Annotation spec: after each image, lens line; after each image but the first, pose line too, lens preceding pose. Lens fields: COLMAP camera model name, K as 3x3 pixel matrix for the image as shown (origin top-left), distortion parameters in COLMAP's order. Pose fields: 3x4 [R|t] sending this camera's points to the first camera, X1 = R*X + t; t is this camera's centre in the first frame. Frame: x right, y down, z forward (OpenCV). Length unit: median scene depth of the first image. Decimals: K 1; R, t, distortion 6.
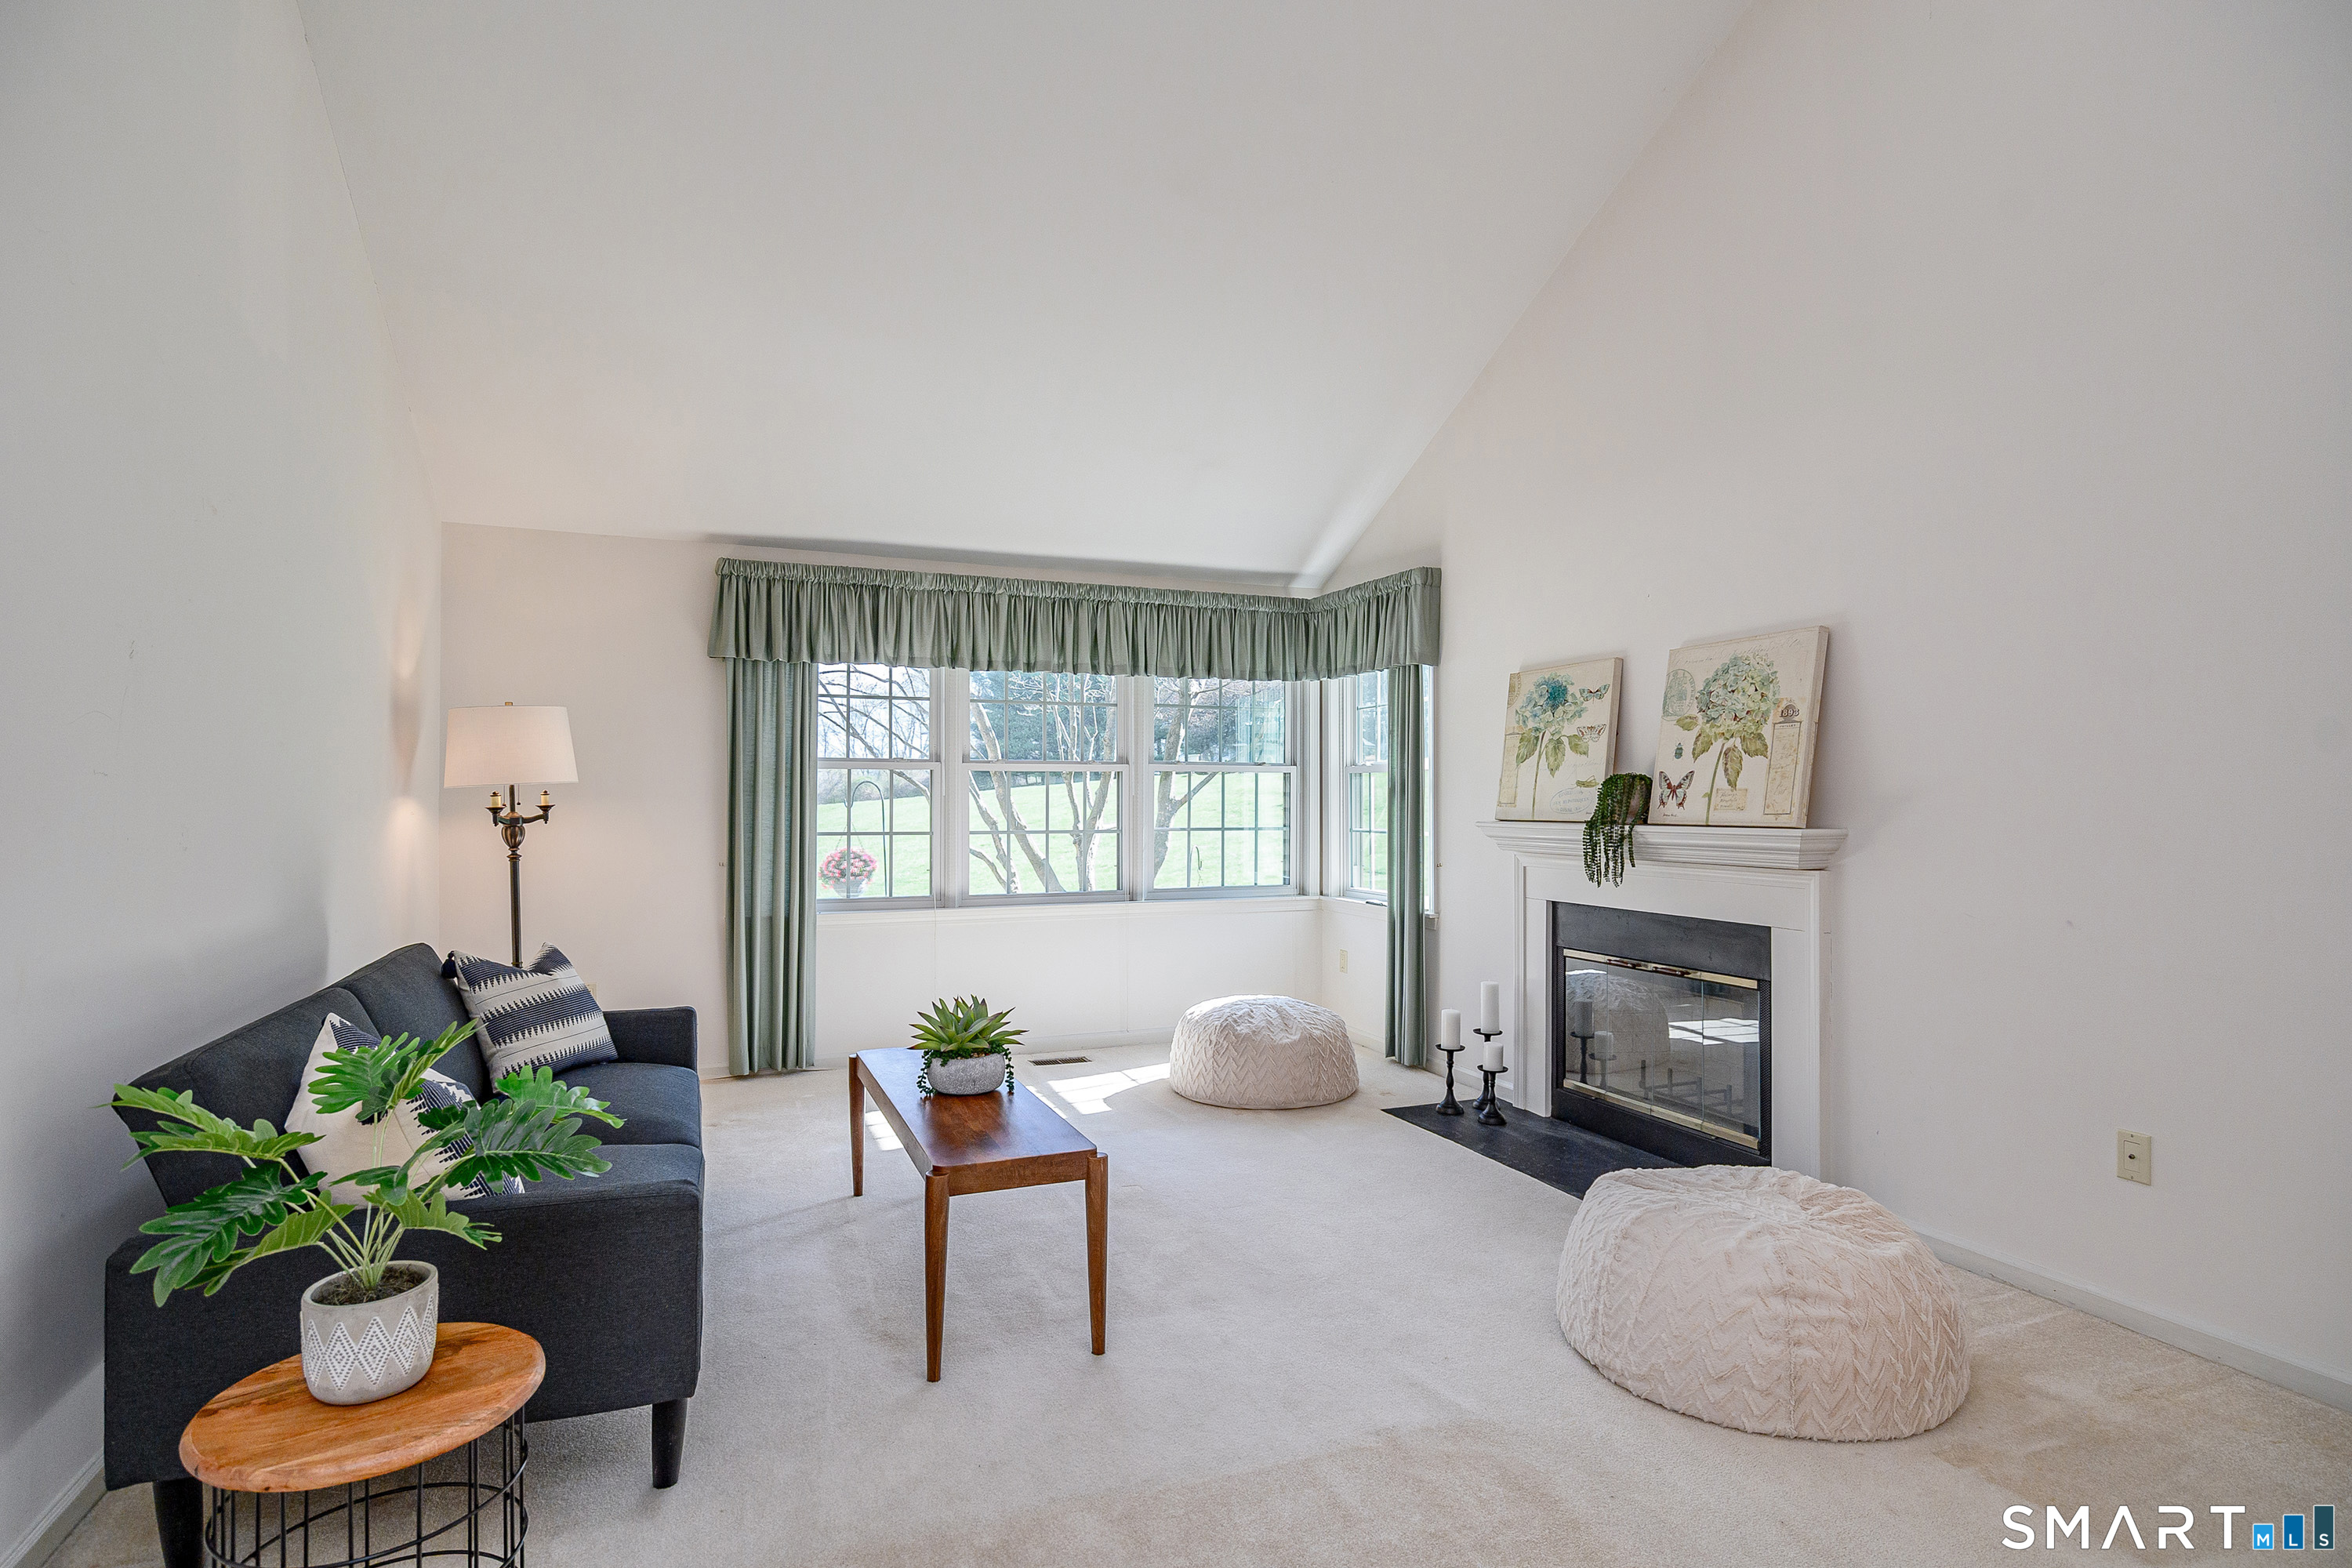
lens RADIAL K [[1193.4, 0, 1181.0], [0, 1193.4, 790.0], [0, 0, 1]] dist [-0.004384, 0.002476]
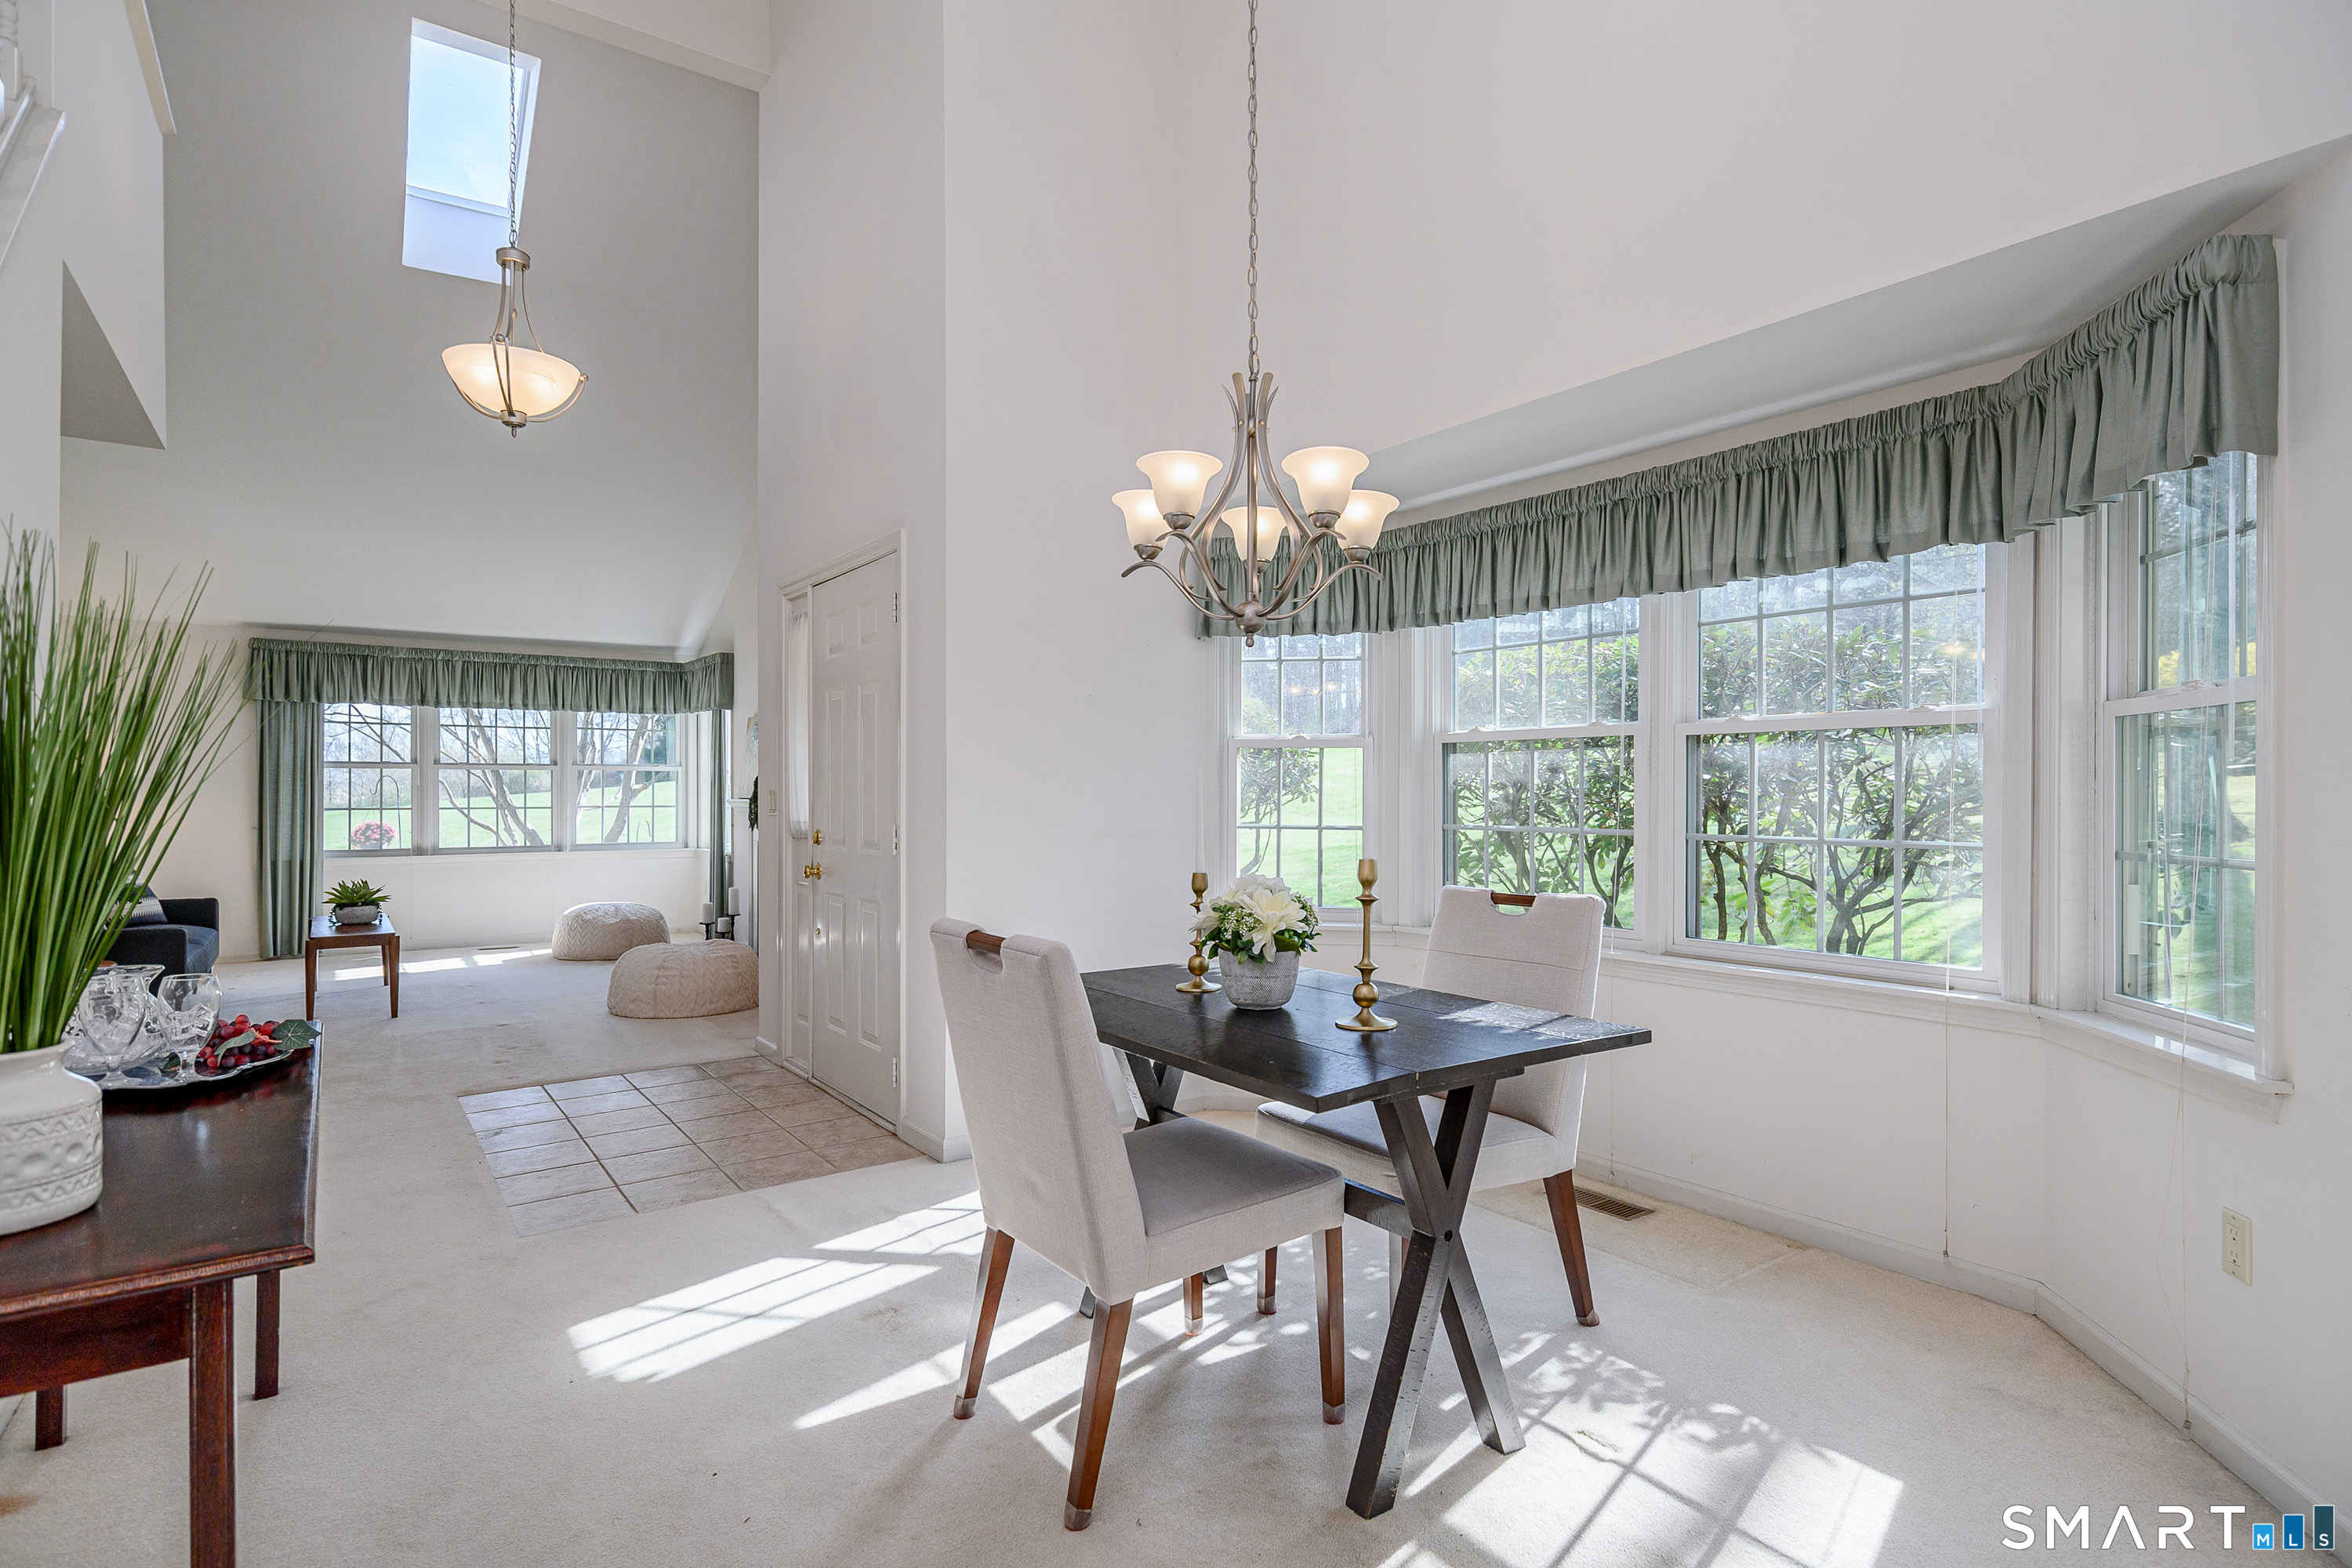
lens RADIAL K [[1193.4, 0, 1179.5], [0, 1193.4, 787.9], [0, 0, 1]] dist [-0.004384, 0.002476]
pose [[0.974010, -0.001227, 0.226501, 0.518687], [0.000222, 0.999990, 0.004466, 0.001867], [-0.226504, -0.004299, 0.974001, -0.941610]]
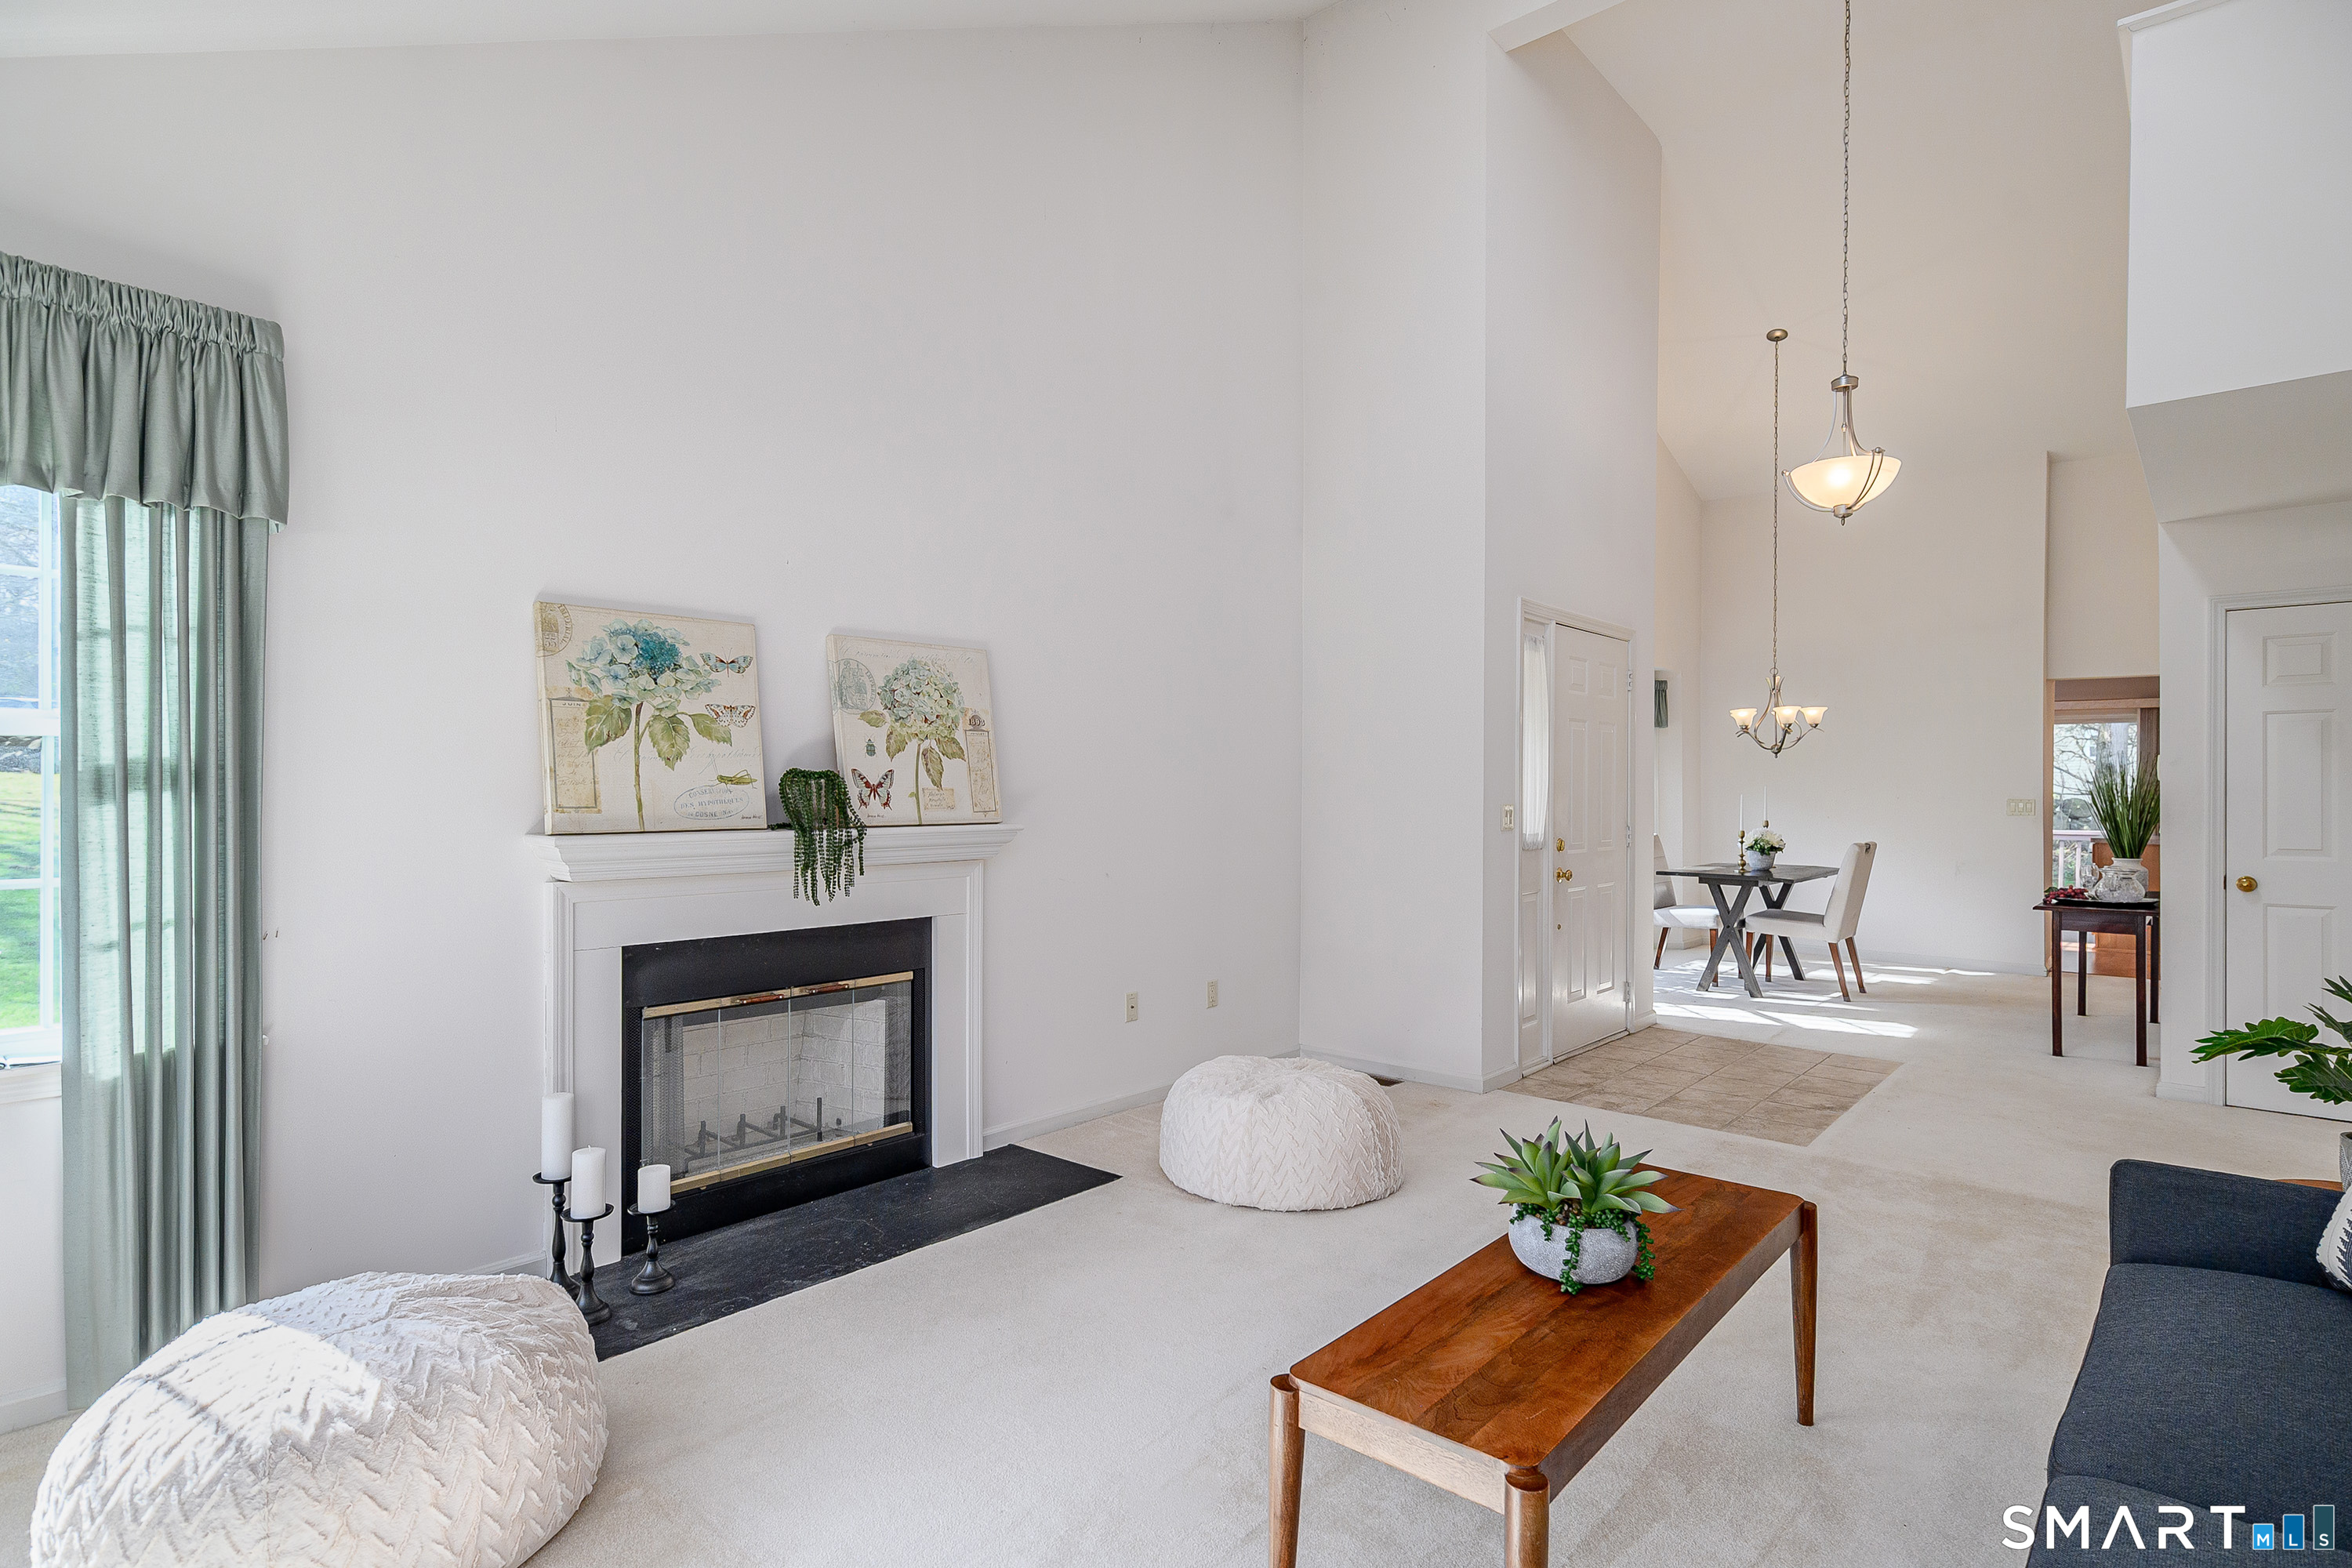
lens RADIAL K [[1193.4, 0, 1172.1], [0, 1193.4, 790.1], [0, 0, 1]] dist [-0.004384, 0.002476]
pose [[-0.438879, -0.002199, 0.898544, -0.462522], [-0.008463, 0.999963, -0.001686, 0.000327], [-0.898506, -0.008345, -0.438881, 1.037330]]
